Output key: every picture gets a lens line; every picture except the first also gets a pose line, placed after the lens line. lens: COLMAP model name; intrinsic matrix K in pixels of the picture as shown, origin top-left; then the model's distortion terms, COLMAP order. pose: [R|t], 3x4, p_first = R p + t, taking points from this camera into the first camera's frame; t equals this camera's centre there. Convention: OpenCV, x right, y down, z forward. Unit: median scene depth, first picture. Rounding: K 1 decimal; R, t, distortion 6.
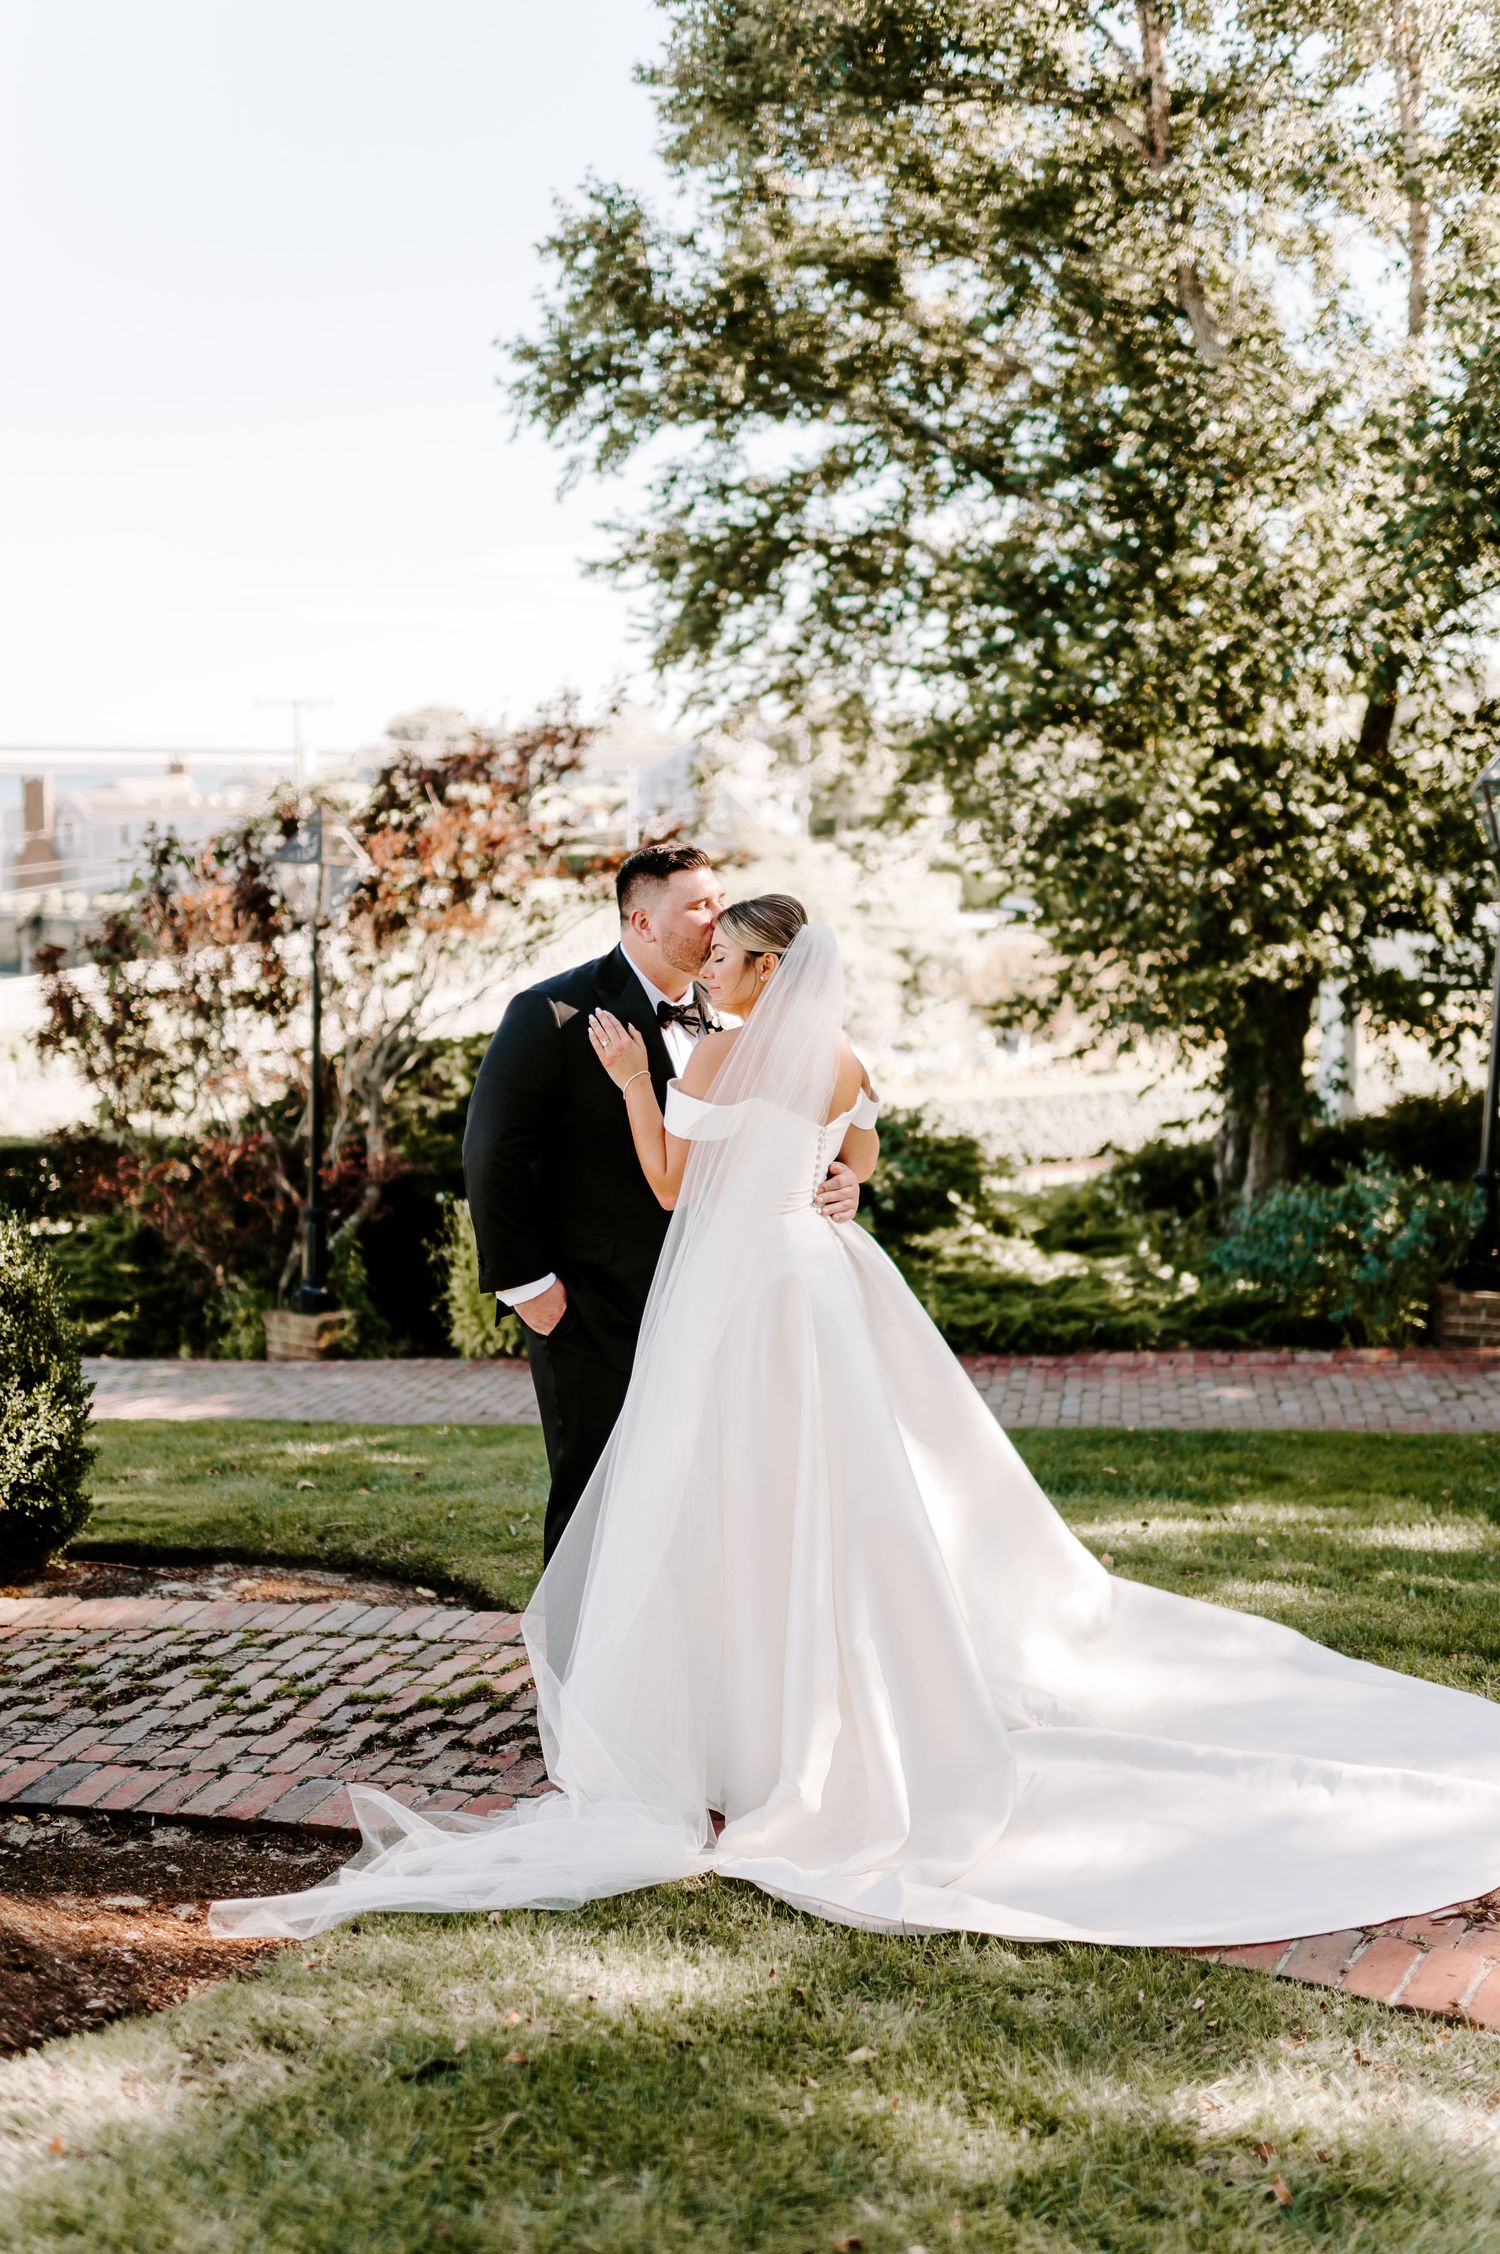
lens RADIAL K [[2258.1, 0, 746.1], [0, 2258.1, 1135.1], [0, 0, 1]] dist [0.004223, 0.010377]
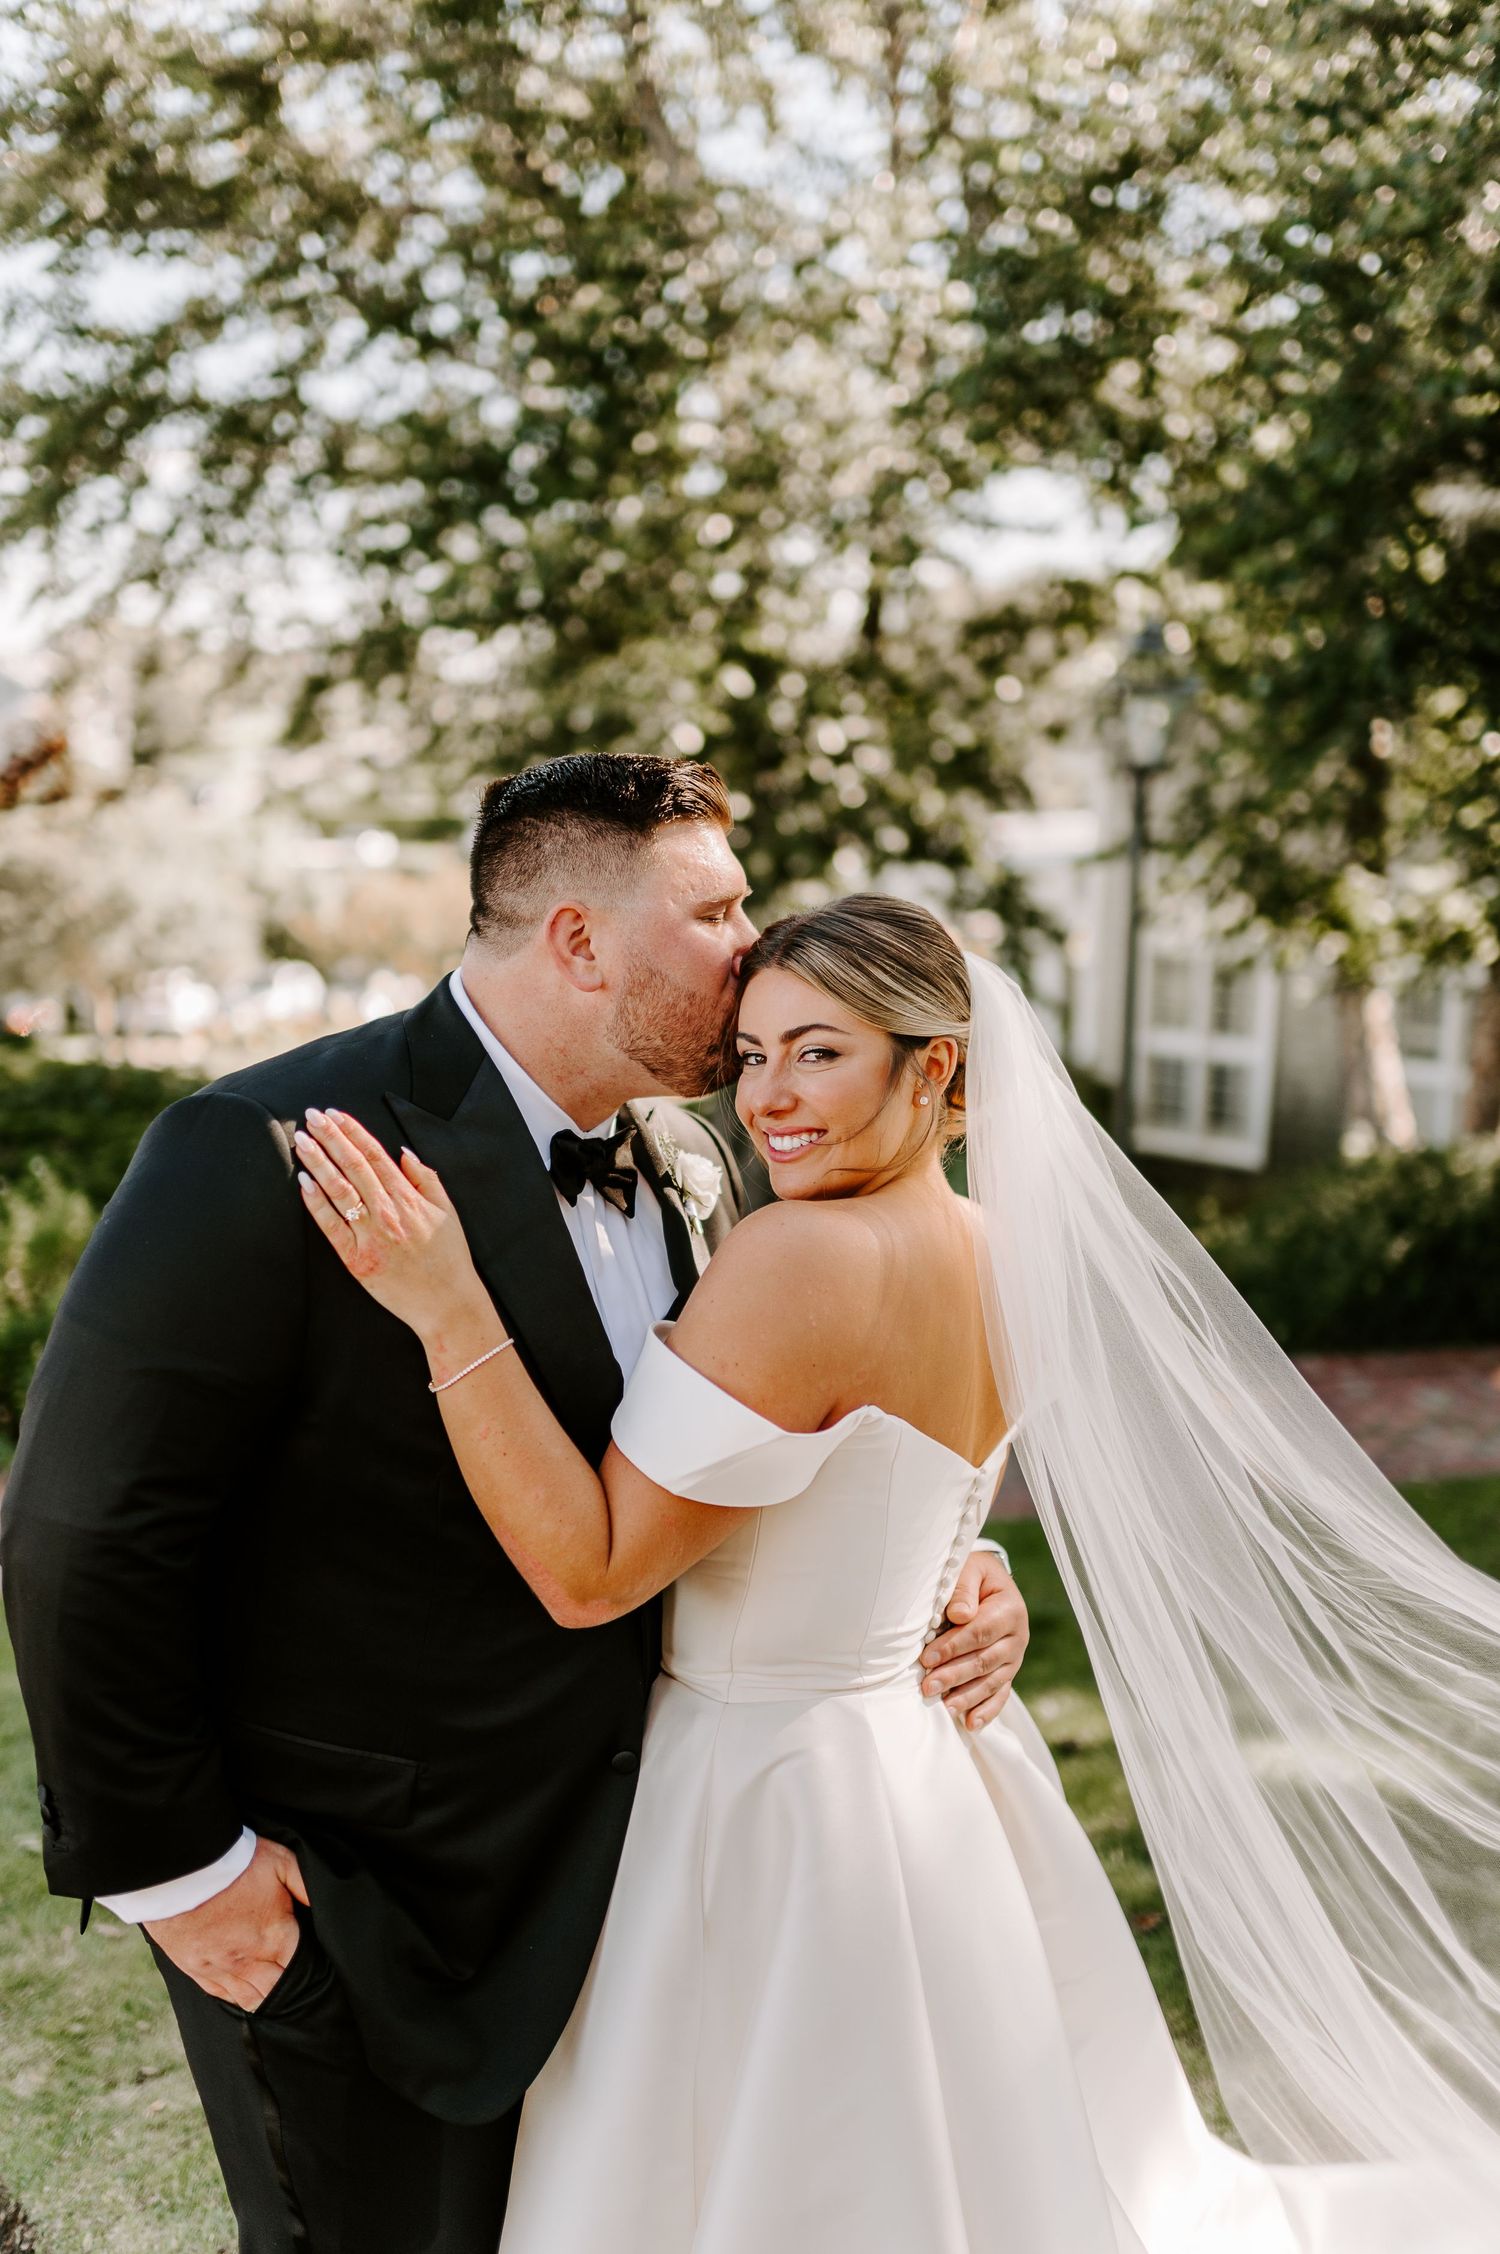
lens RADIAL K [[2258.1, 0, 746.1], [0, 2258.1, 1135.1], [0, 0, 1]] dist [0.004223, 0.010377]
pose [[0.957786, -0.040908, 0.284555, -0.023596], [0.031678, 0.998814, 0.036964, -0.014836], [-0.285730, -0.026389, 0.957947, 0.131834]]
